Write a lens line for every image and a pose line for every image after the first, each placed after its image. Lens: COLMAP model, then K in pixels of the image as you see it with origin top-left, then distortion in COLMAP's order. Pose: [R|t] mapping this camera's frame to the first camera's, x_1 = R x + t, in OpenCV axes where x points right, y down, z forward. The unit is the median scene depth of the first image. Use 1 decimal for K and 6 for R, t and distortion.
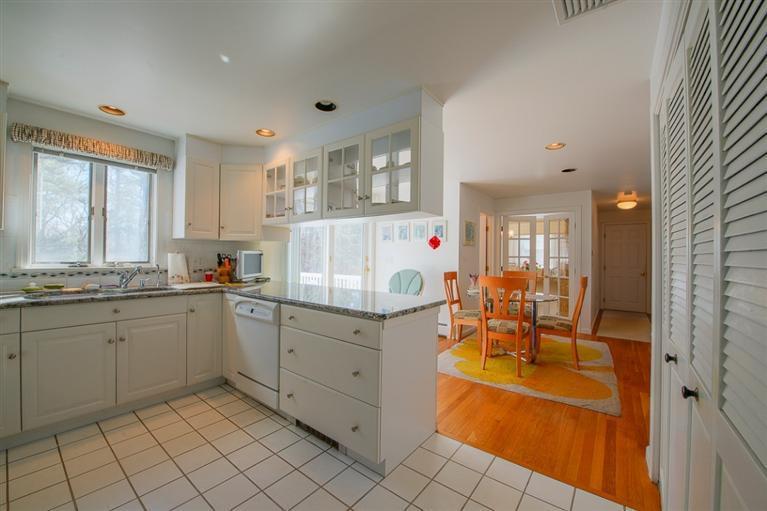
lens RADIAL K [[303.8, 0, 382.4], [0, 303.8, 256.1], [0, 0, 1]] dist [-0.020972, -0.001106]
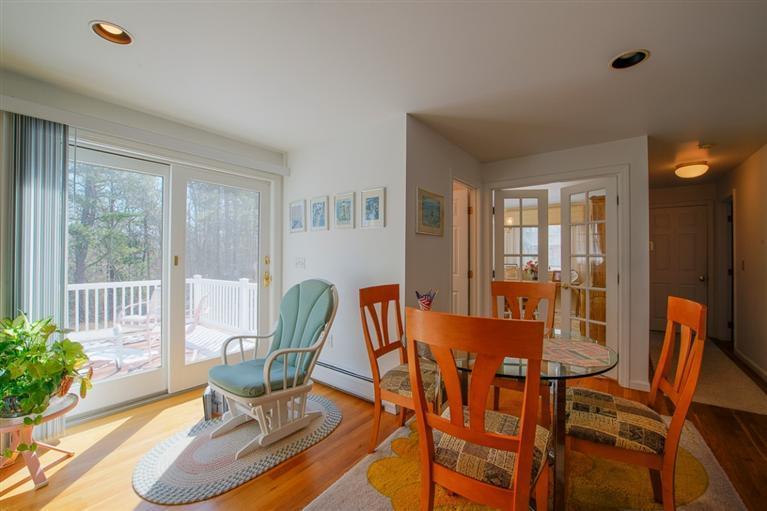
lens RADIAL K [[303.8, 0, 385.5], [0, 303.8, 254.1], [0, 0, 1]] dist [-0.020972, -0.001106]
pose [[0.999966, -0.008050, 0.001722, 0.181028], [0.008063, 0.999939, -0.007589, 0.003250], [-0.001660, 0.007602, 0.999970, 0.397903]]
